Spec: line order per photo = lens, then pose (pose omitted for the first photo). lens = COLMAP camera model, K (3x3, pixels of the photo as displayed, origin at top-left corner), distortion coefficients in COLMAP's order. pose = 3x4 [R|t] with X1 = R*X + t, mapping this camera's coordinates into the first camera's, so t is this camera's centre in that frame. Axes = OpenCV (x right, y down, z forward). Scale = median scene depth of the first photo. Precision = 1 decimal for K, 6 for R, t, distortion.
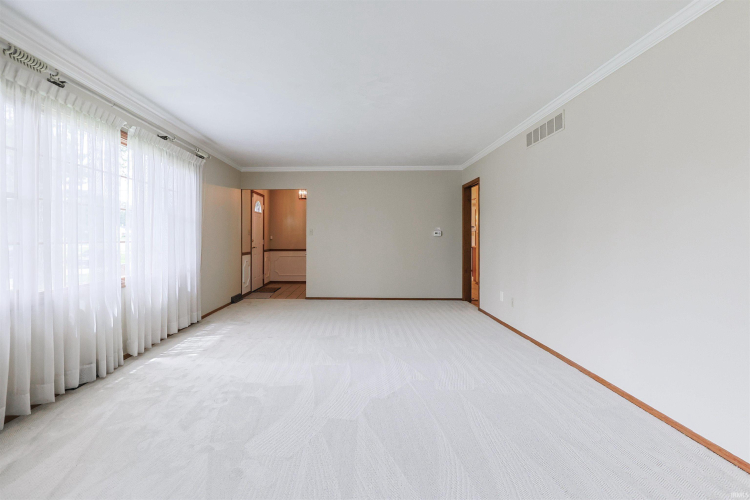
lens RADIAL K [[363.1, 0, 374.9], [0, 363.1, 245.0], [0, 0, 1]] dist [-0.013730, 0.008781]
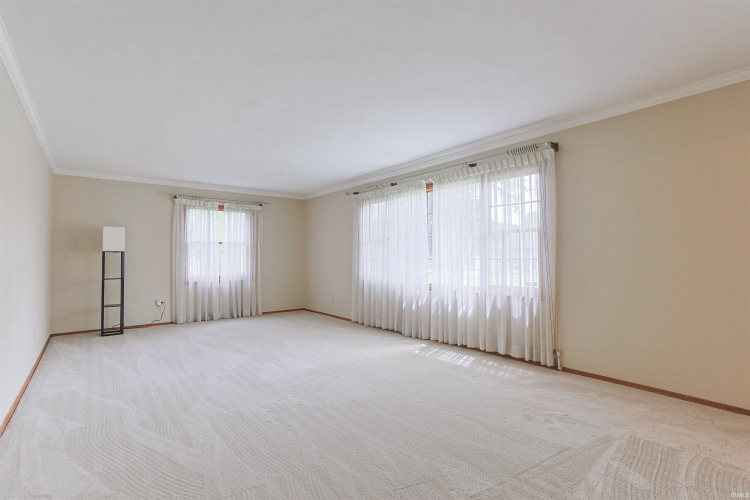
lens RADIAL K [[363.1, 0, 376.1], [0, 363.1, 249.1], [0, 0, 1]] dist [-0.013730, 0.008781]
pose [[-0.815003, -0.010574, -0.579360, 0.334949], [-0.008878, 0.999944, -0.005760, -0.036796], [0.579388, 0.000449, -0.815052, 2.004870]]
